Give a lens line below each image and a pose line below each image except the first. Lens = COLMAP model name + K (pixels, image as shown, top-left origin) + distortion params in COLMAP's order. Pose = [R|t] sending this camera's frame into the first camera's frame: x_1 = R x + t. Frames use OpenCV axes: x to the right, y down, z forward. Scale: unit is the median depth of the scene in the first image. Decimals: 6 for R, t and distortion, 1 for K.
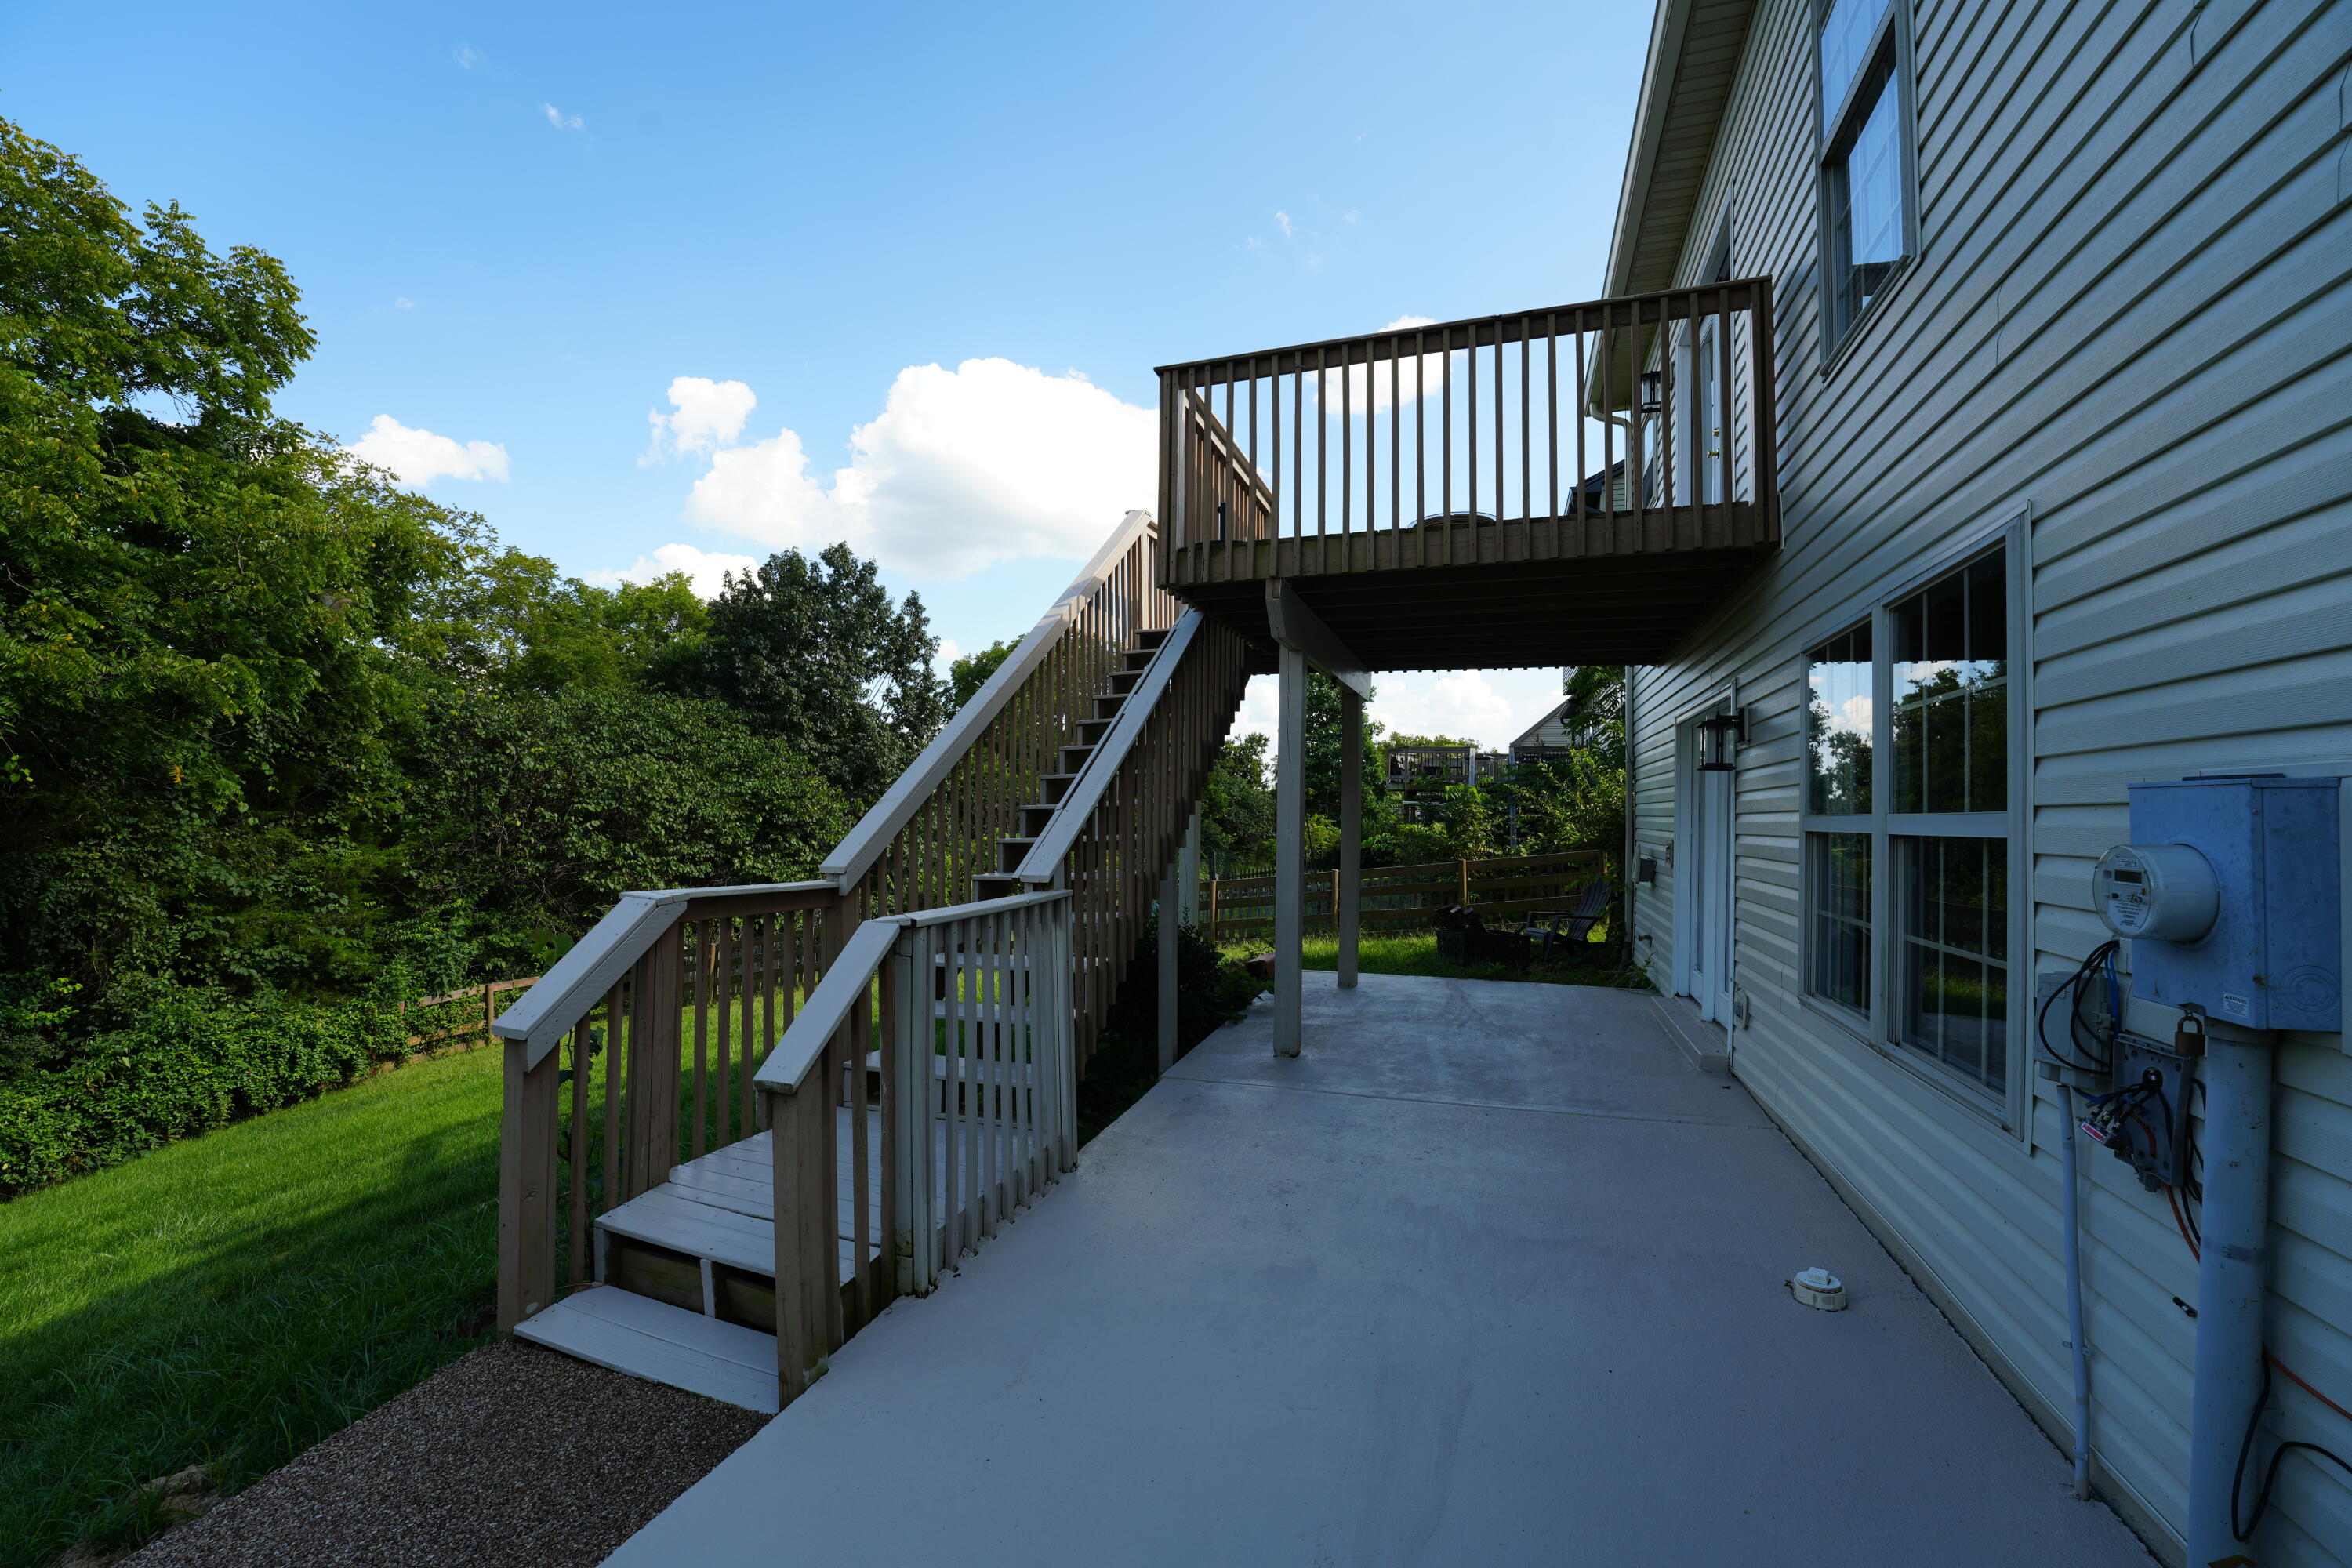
lens RADIAL K [[946.6, 0, 1176.0], [0, 946.6, 784.0], [0, 0, 1]] dist [-0.036410, 0.006664]
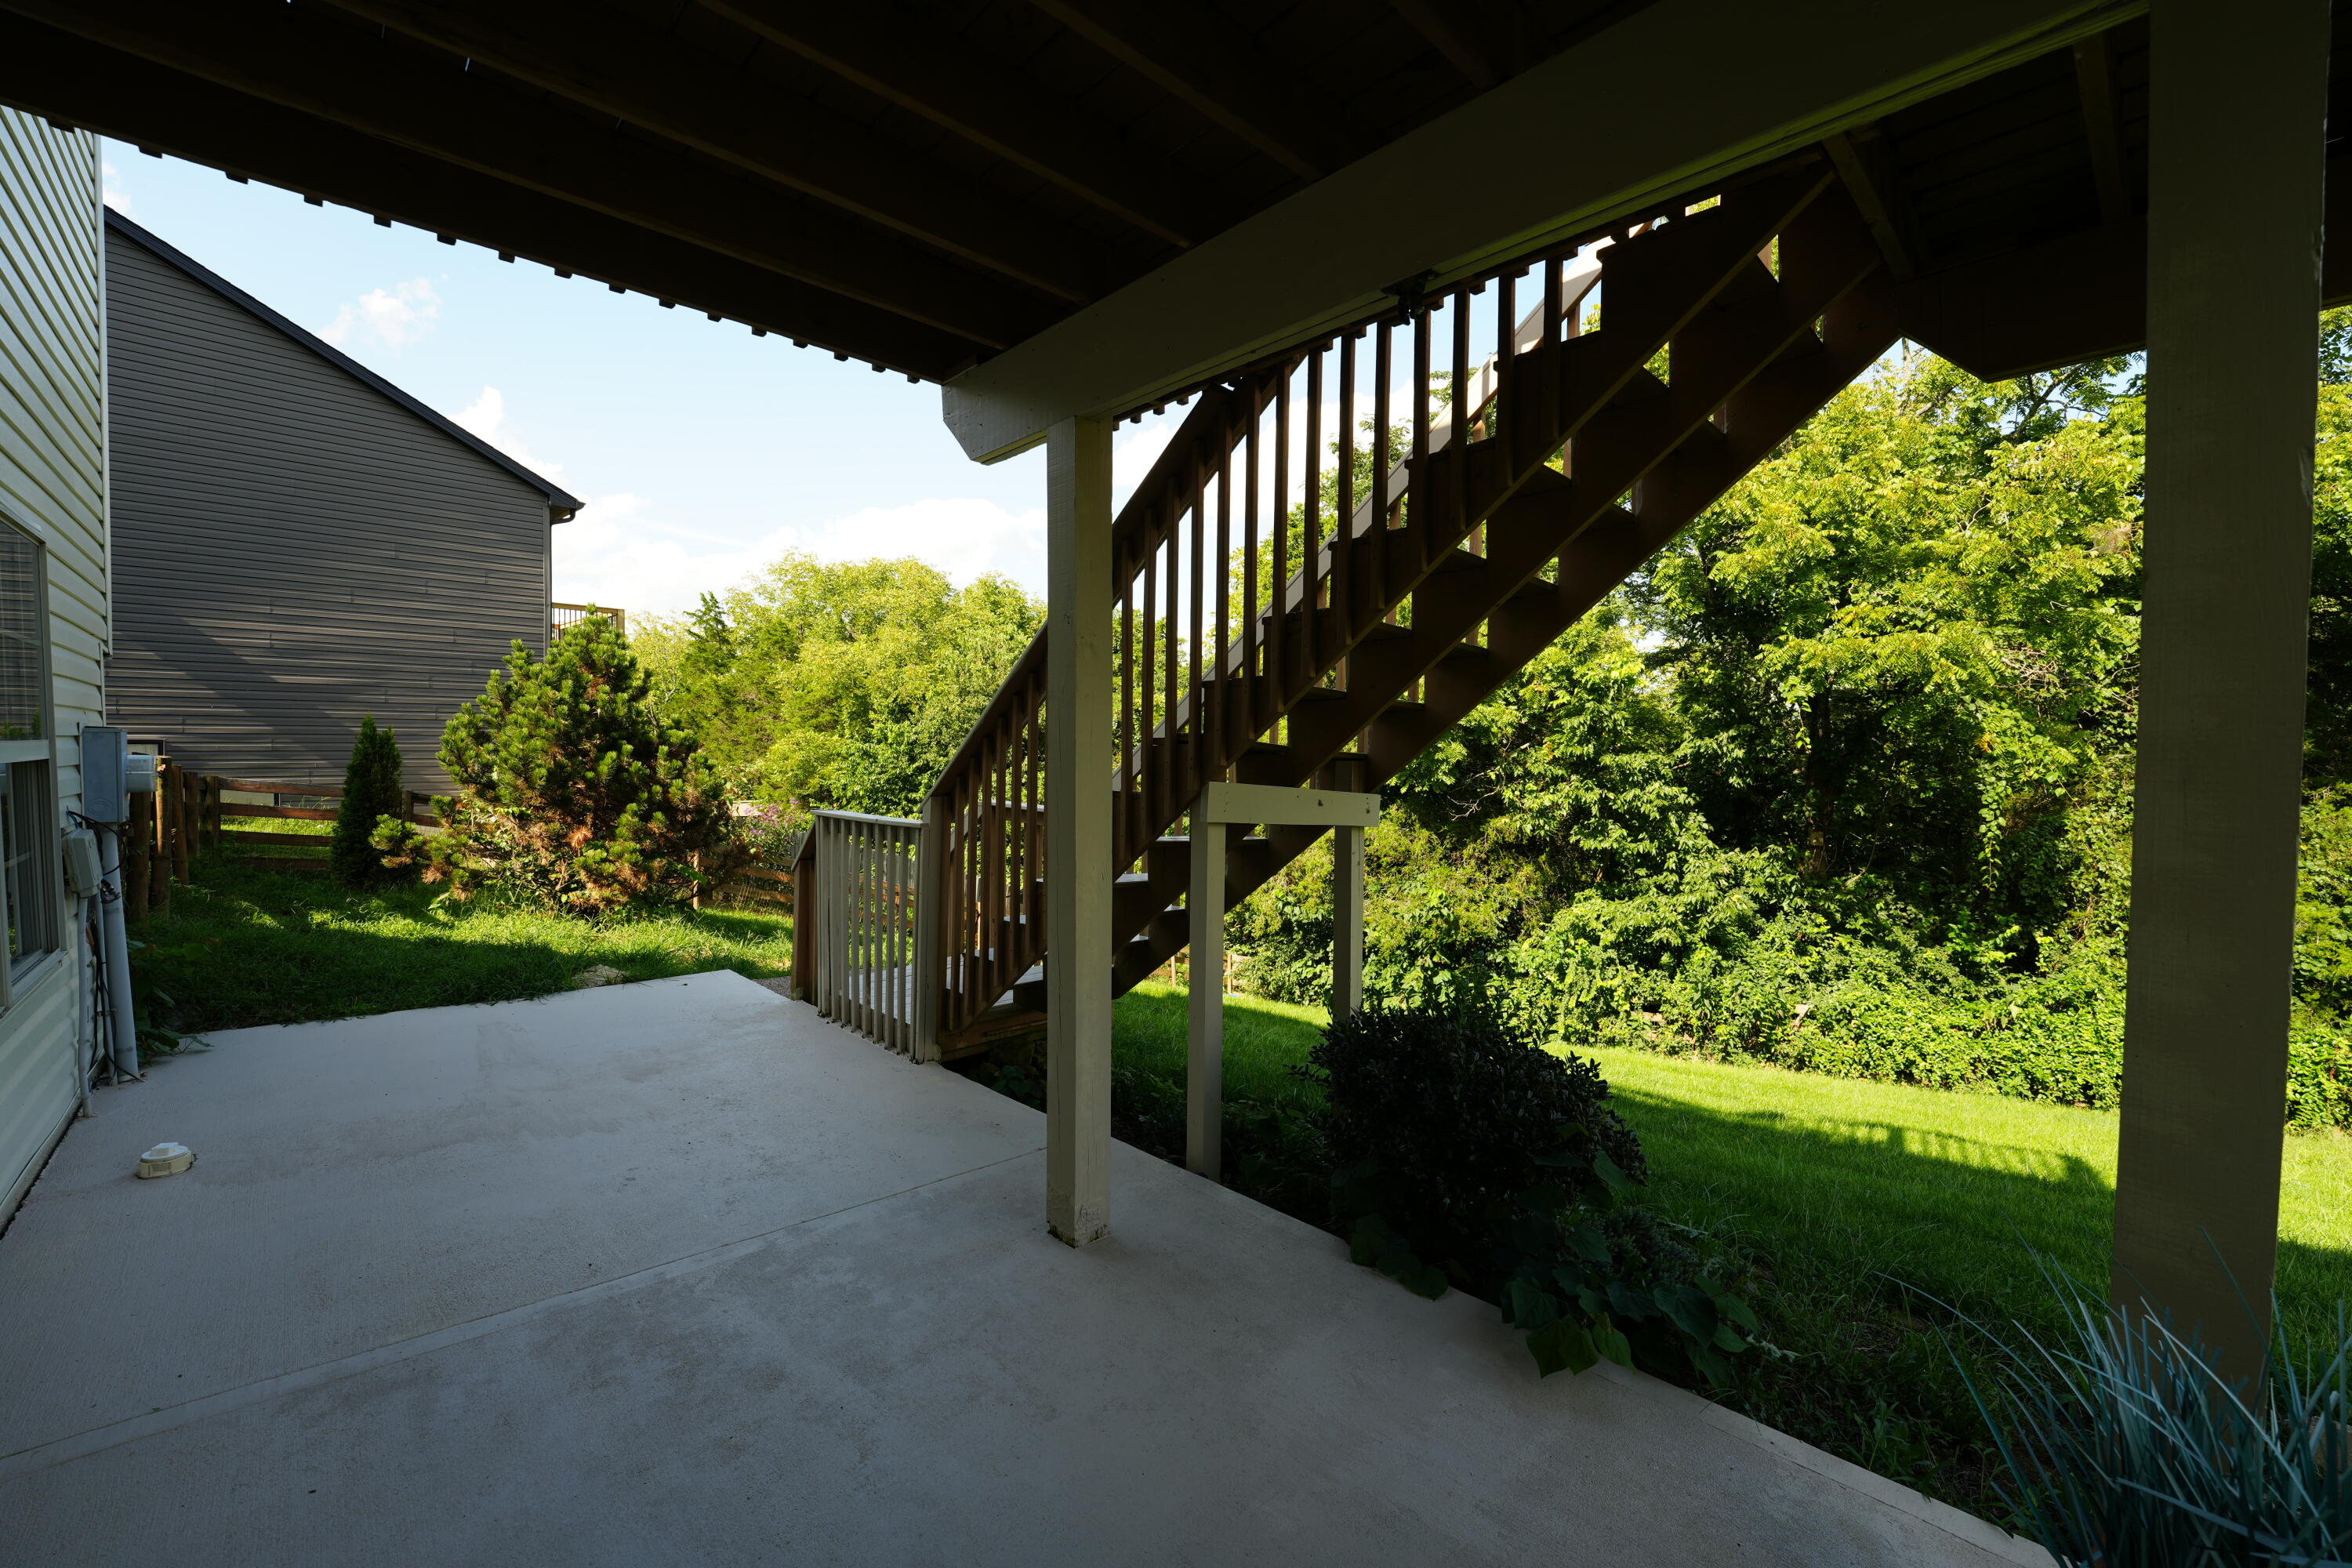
lens RADIAL K [[946.6, 0, 1176.0], [0, 946.6, 784.0], [0, 0, 1]] dist [-0.036410, 0.006664]
pose [[-0.461623, 0.016923, -0.886915, 0.464152], [0.009137, 0.999856, 0.014322, 0.031628], [0.887029, -0.001493, -0.461711, 1.102709]]
